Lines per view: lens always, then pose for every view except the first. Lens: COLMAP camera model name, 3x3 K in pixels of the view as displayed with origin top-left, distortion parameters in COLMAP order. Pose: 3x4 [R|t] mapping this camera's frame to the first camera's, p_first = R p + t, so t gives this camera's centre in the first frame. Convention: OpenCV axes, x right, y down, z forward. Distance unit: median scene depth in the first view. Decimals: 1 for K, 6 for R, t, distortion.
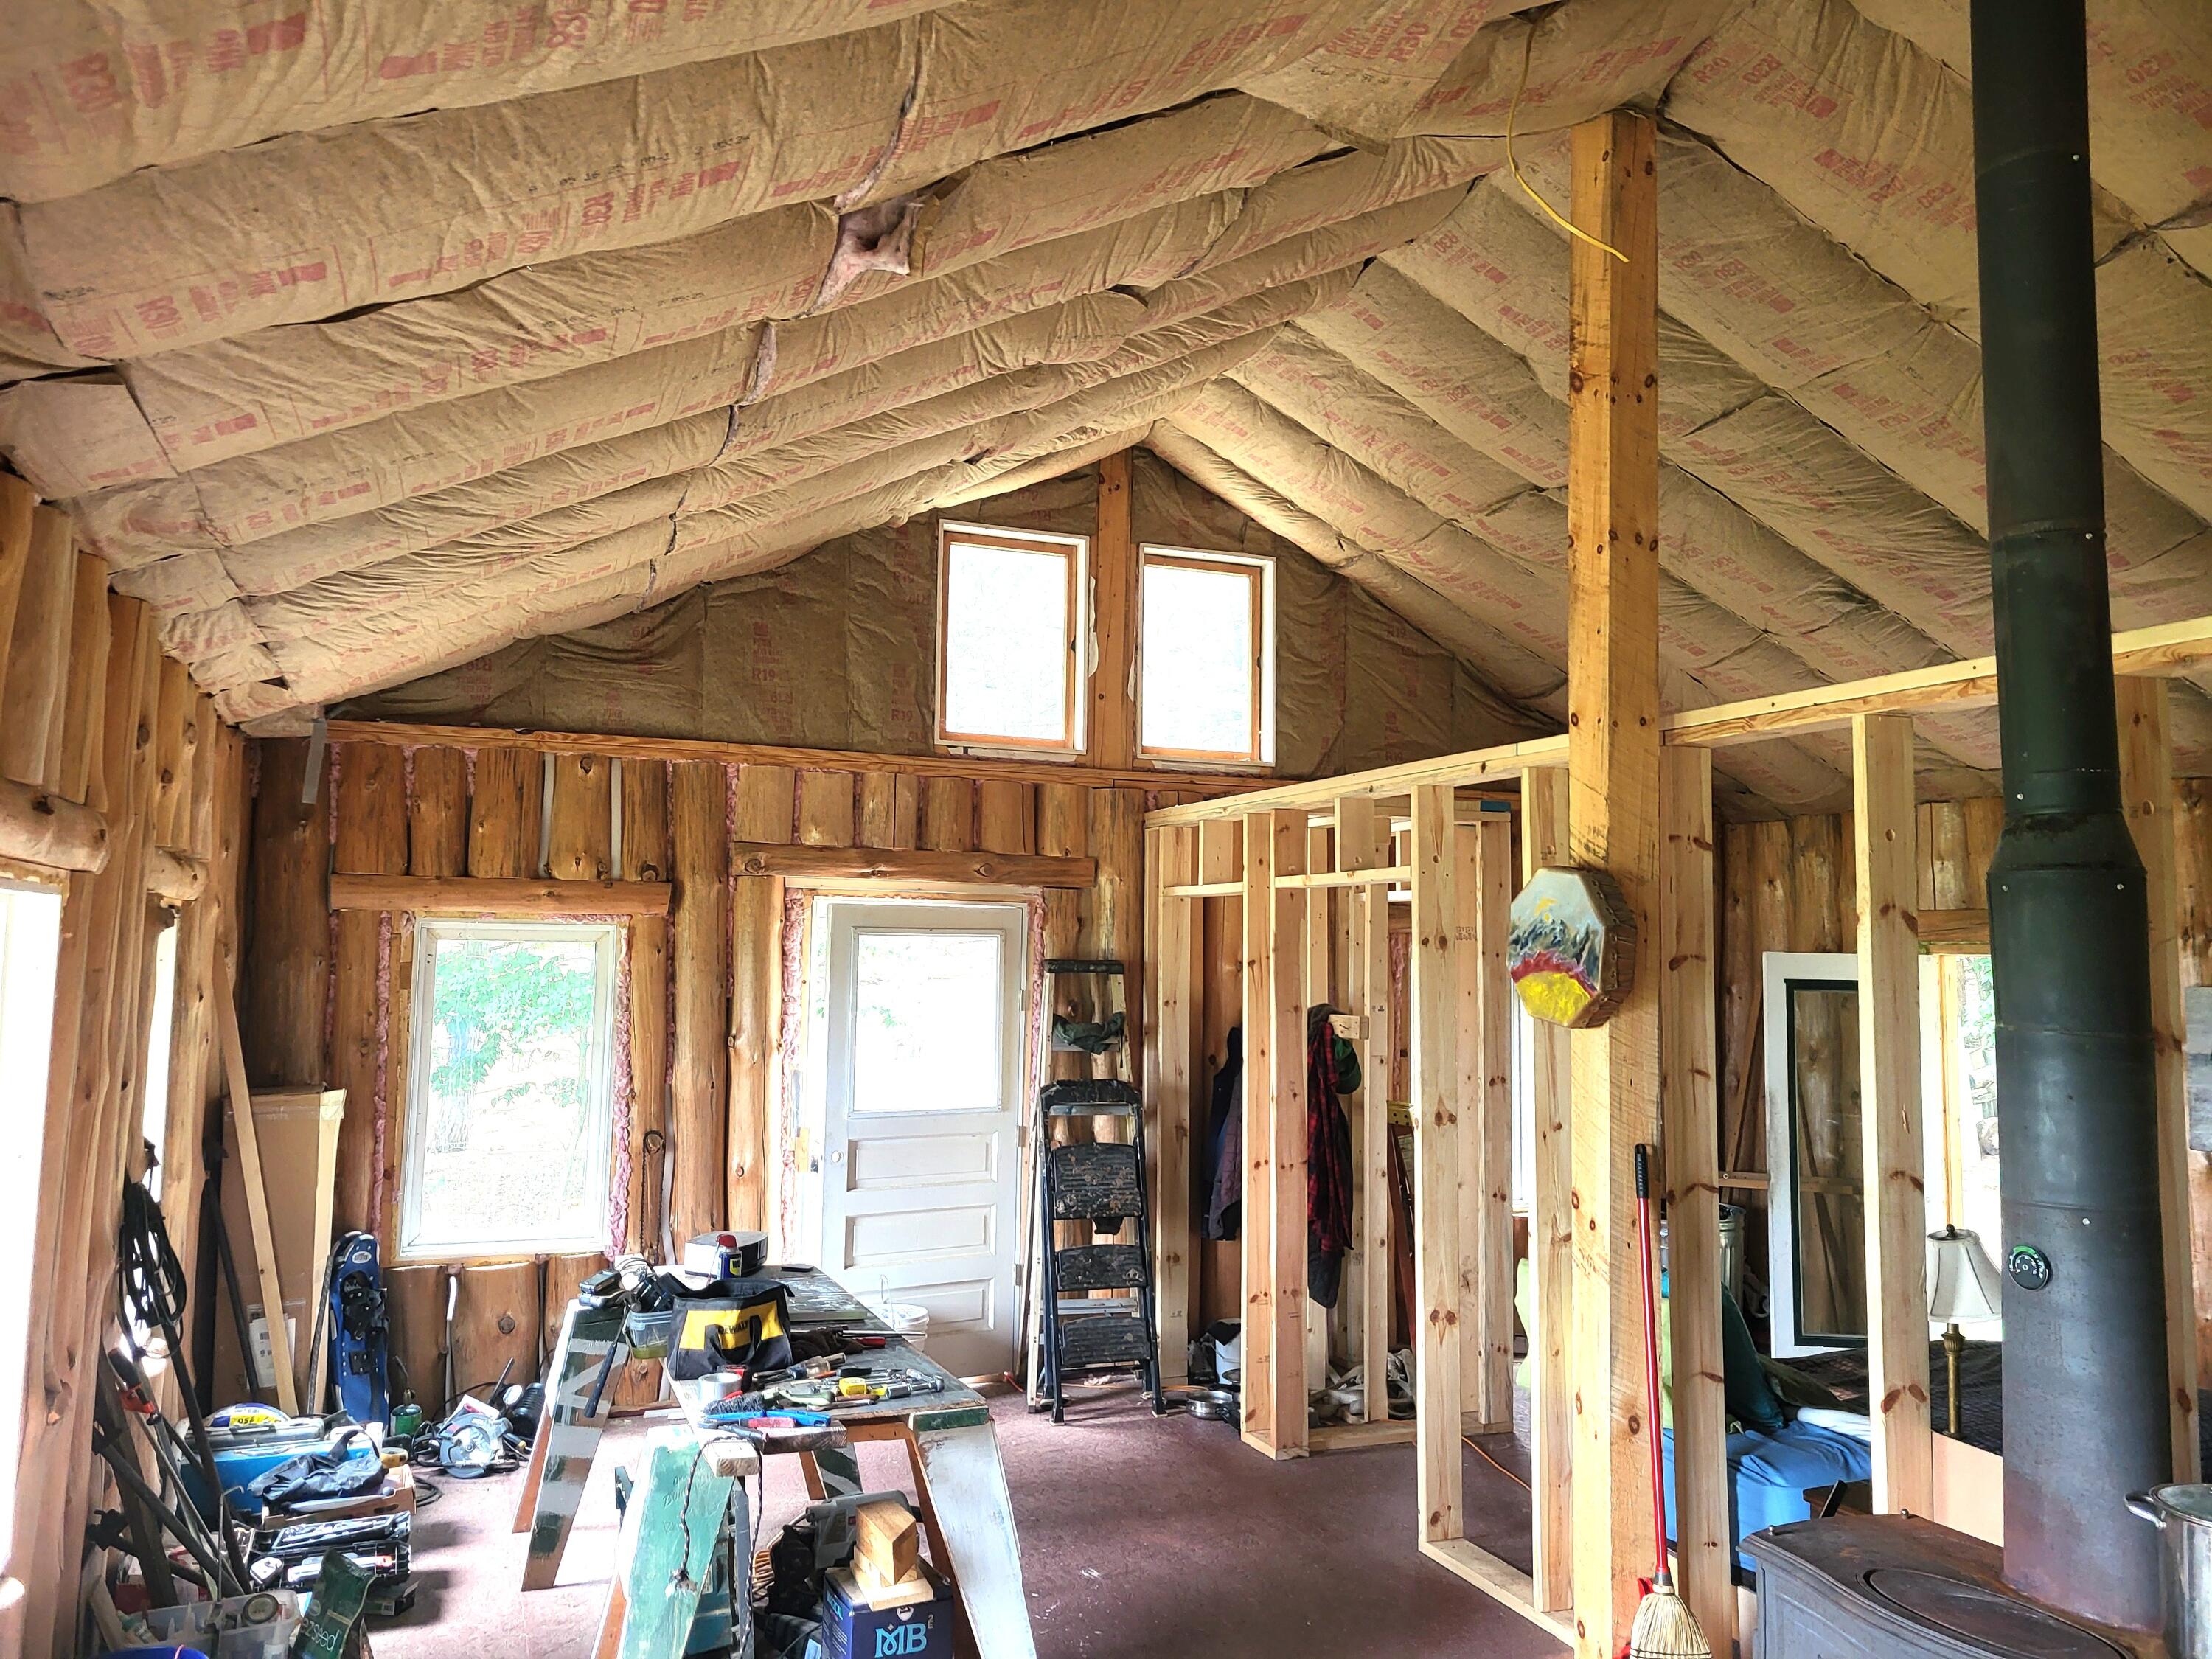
lens RADIAL K [[1684.1, 0, 1102.9], [0, 1684.1, 820.7], [0, 0, 1]] dist [0.048743, -0.021203]
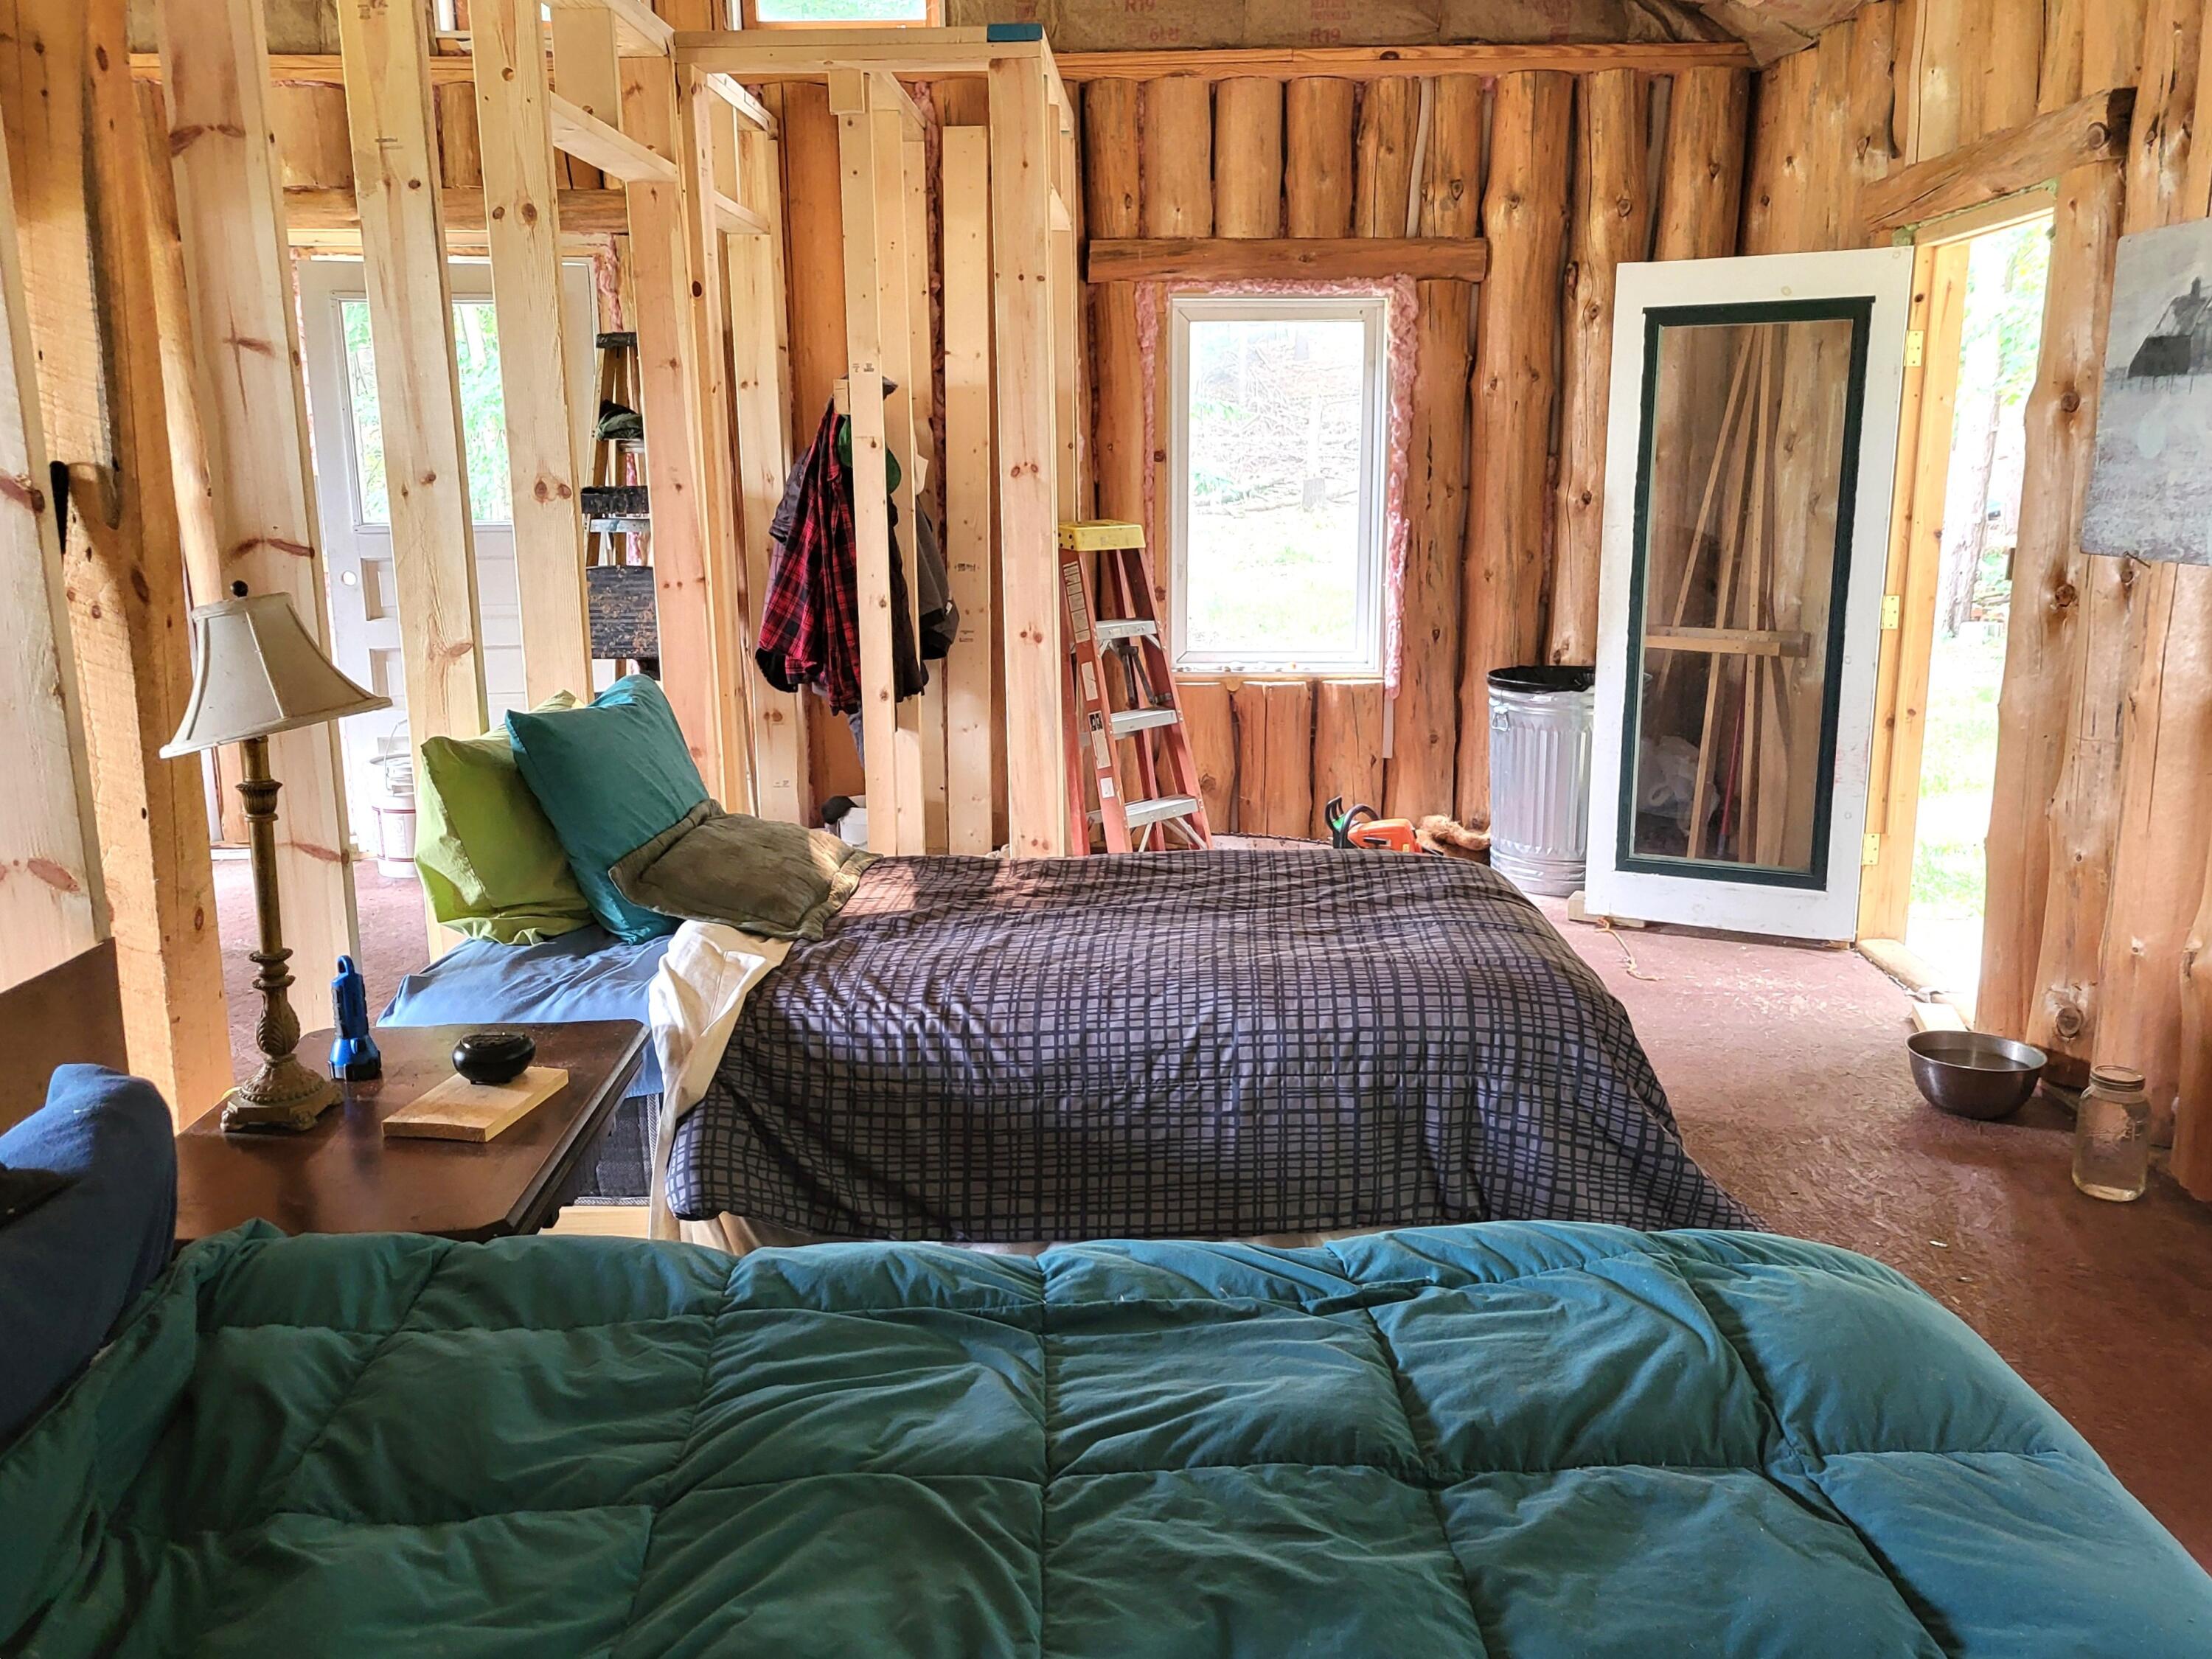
lens RADIAL K [[1796.8, 0, 1102.6], [0, 1796.8, 815.7], [0, 0, 1]] dist [0.033423, -0.002800]
pose [[0.921913, 0.053609, -0.383670, 0.527449], [0.053642, 0.963173, 0.263478, 0.095855], [0.383665, -0.263484, 0.885086, 0.325954]]
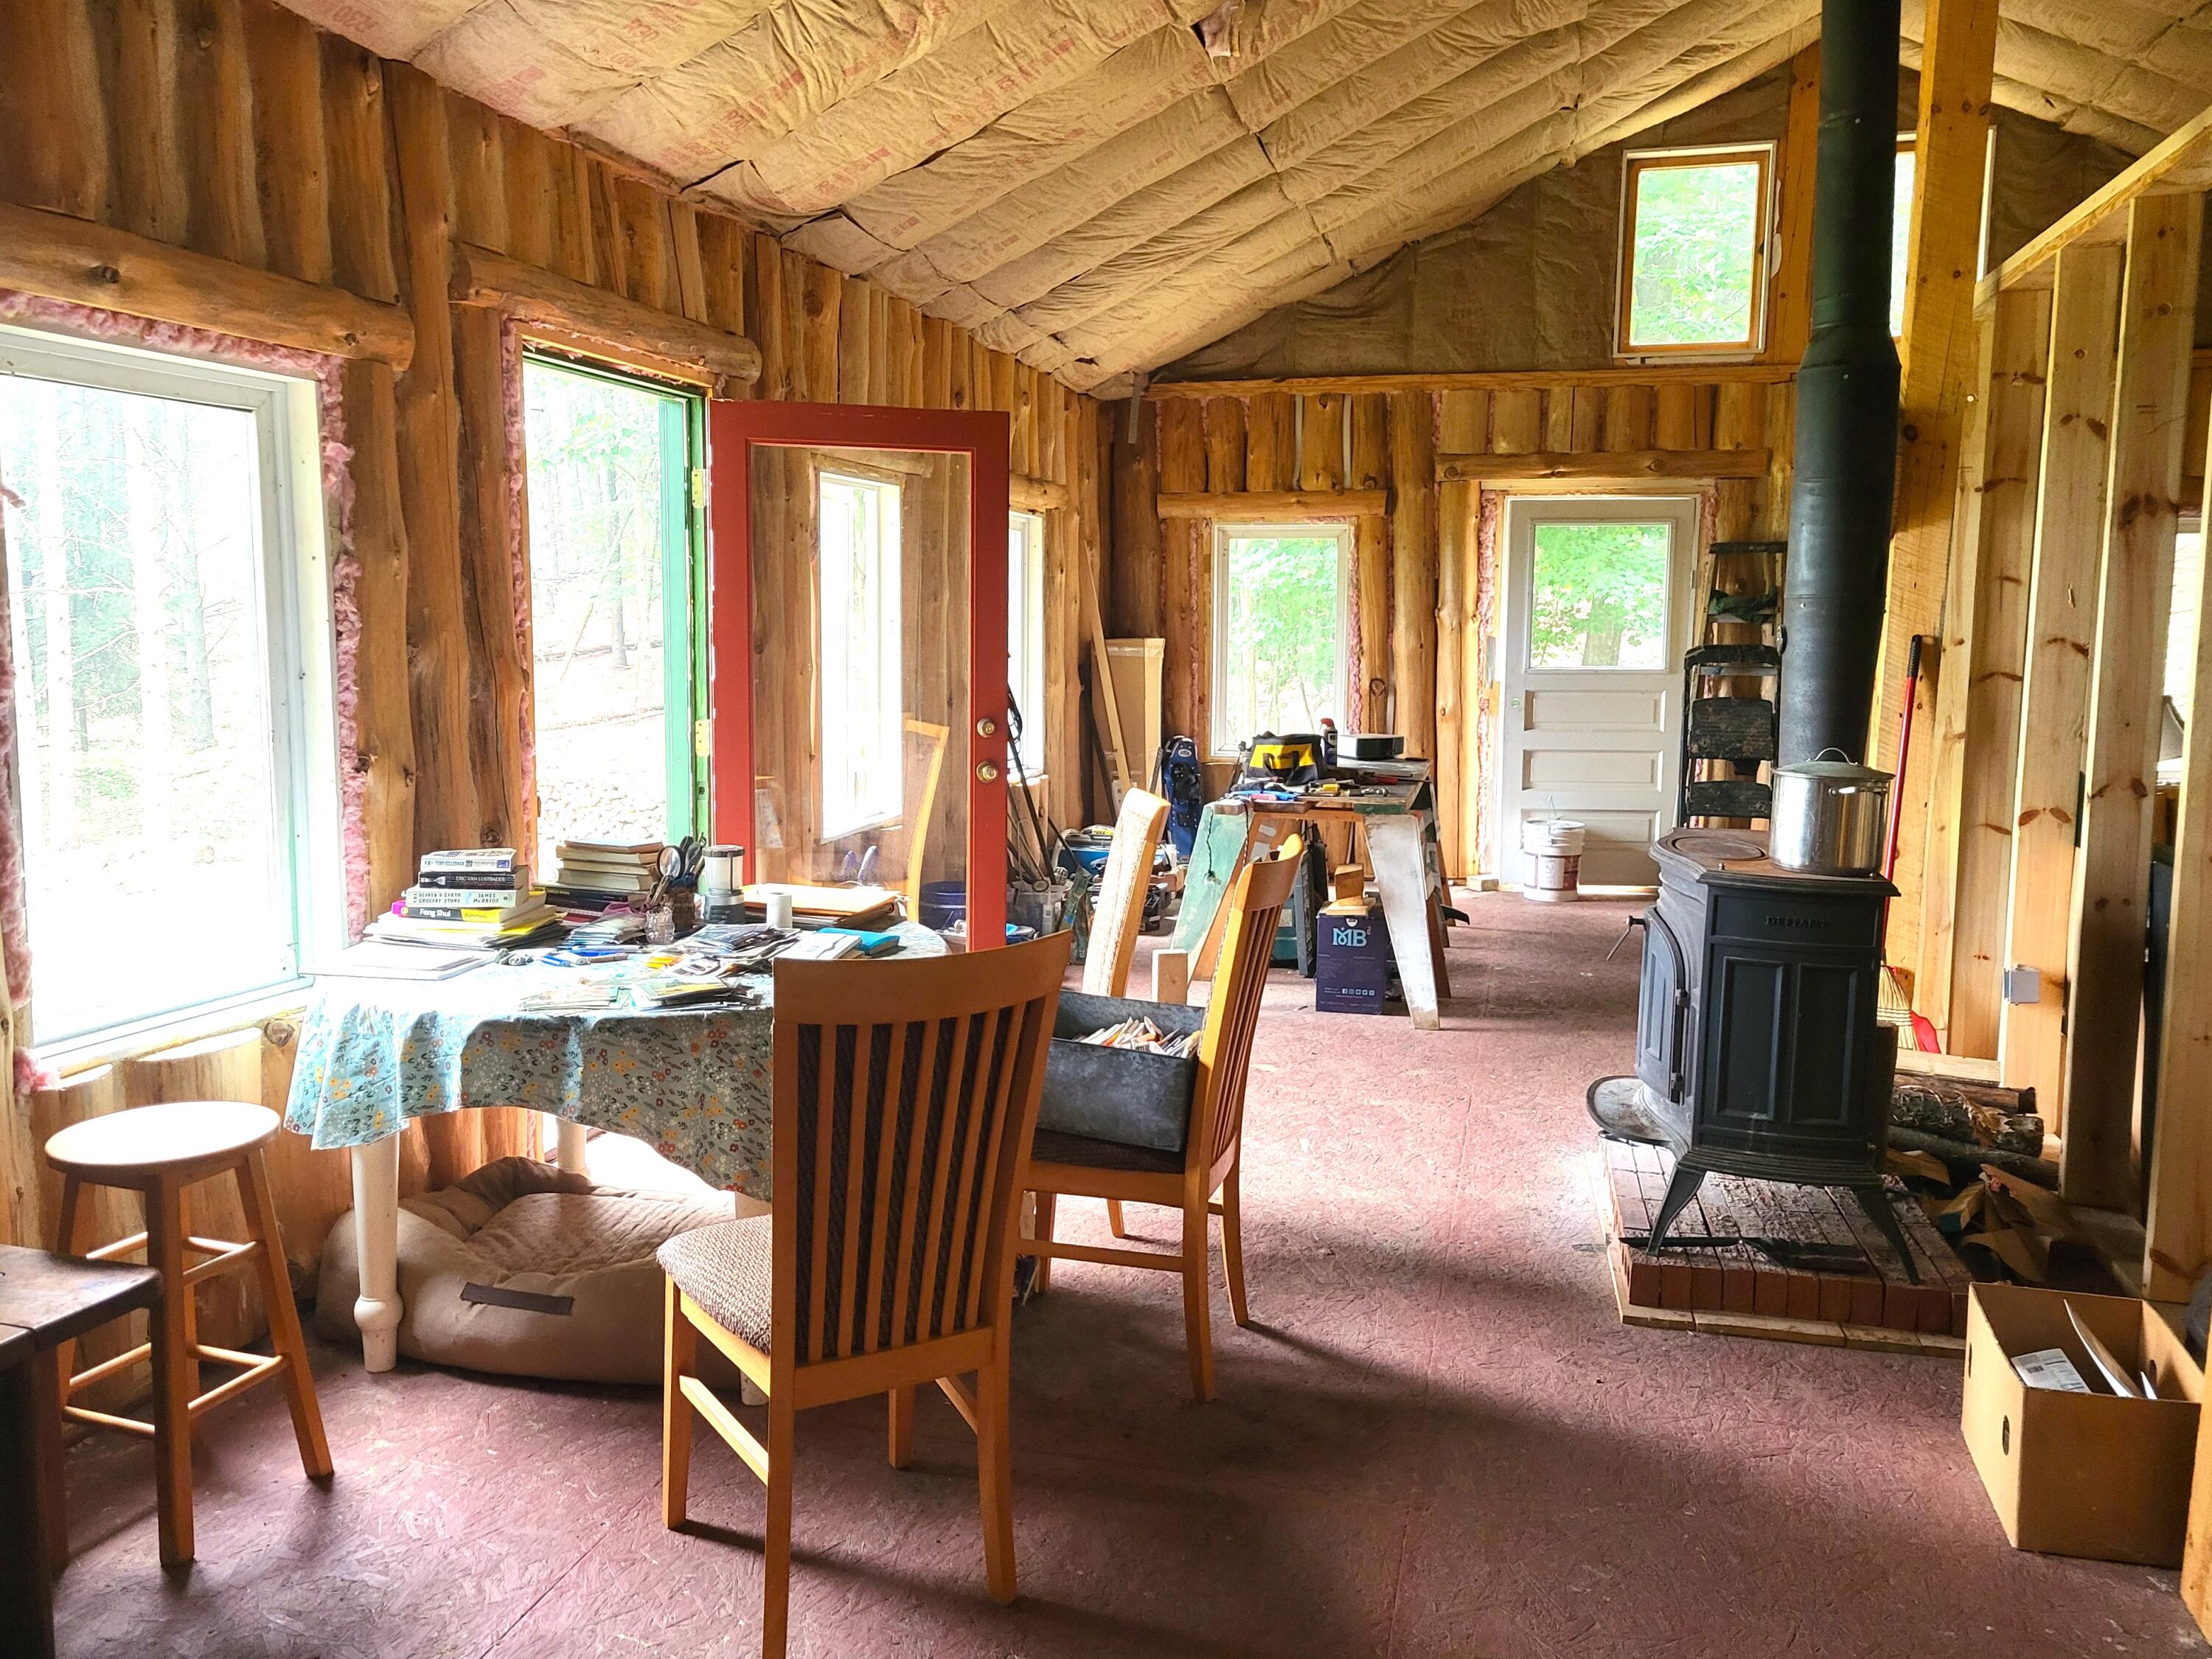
lens RADIAL K [[1684.1, 0, 1083.8], [0, 1684.1, 834.0], [0, 0, 1]] dist [0.048743, -0.021203]
pose [[0.808351, 0.066406, -0.584943, 0.330747], [0.055001, 0.980752, 0.187349, 0.039662], [0.586126, -0.183616, 0.789140, -0.212754]]
